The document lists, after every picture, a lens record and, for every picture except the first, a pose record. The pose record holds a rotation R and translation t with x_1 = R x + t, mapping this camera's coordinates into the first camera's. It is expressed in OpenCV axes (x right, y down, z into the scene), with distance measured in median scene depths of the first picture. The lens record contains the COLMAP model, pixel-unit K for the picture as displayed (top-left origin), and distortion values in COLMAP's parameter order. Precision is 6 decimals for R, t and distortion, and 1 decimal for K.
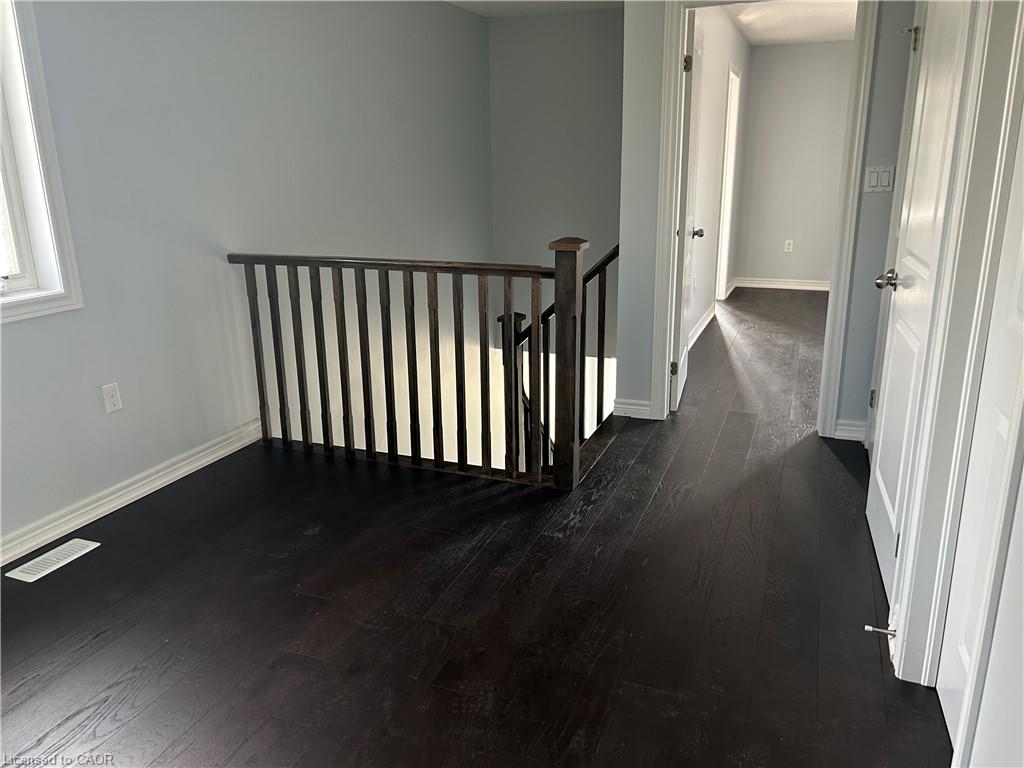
lens RADIAL K [[771.4, 0, 512.0], [0, 771.4, 384.0], [0, 0, 1]] dist [0.003632, 0.002036]
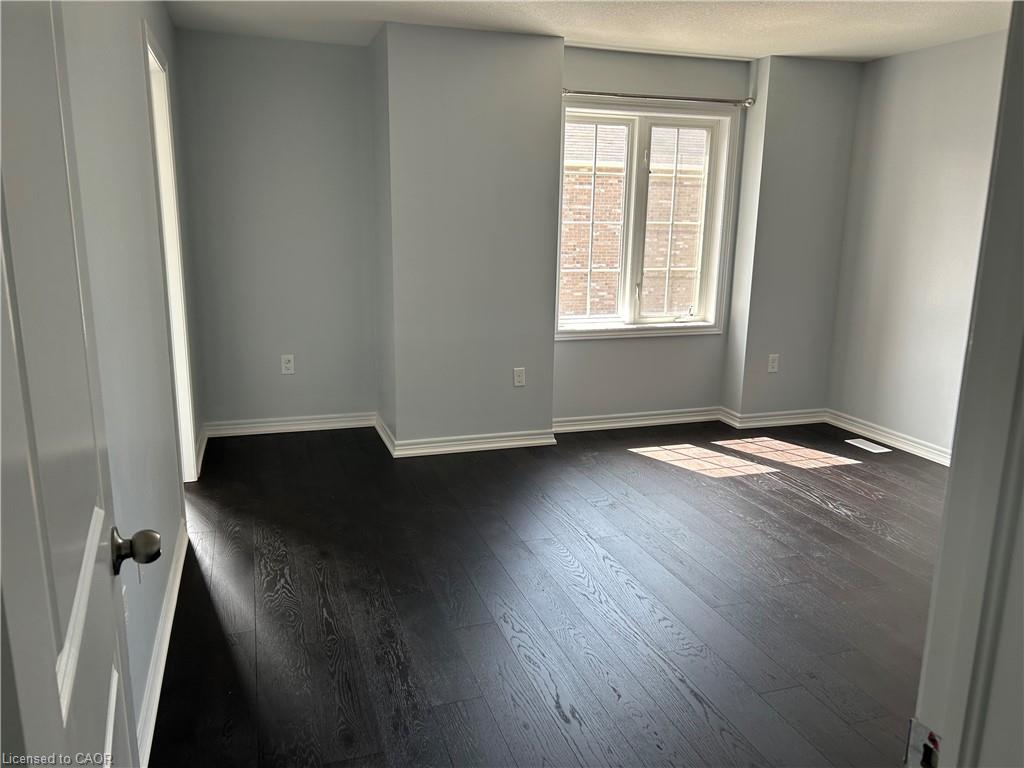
lens RADIAL K [[771.4, 0, 512.0], [0, 771.4, 384.0], [0, 0, 1]] dist [0.003632, 0.002036]
pose [[0.766067, -0.113373, 0.632683, 0.120363], [0.152725, 0.988238, -0.007836, -0.151707], [-0.624353, 0.102630, 0.774371, 0.477547]]
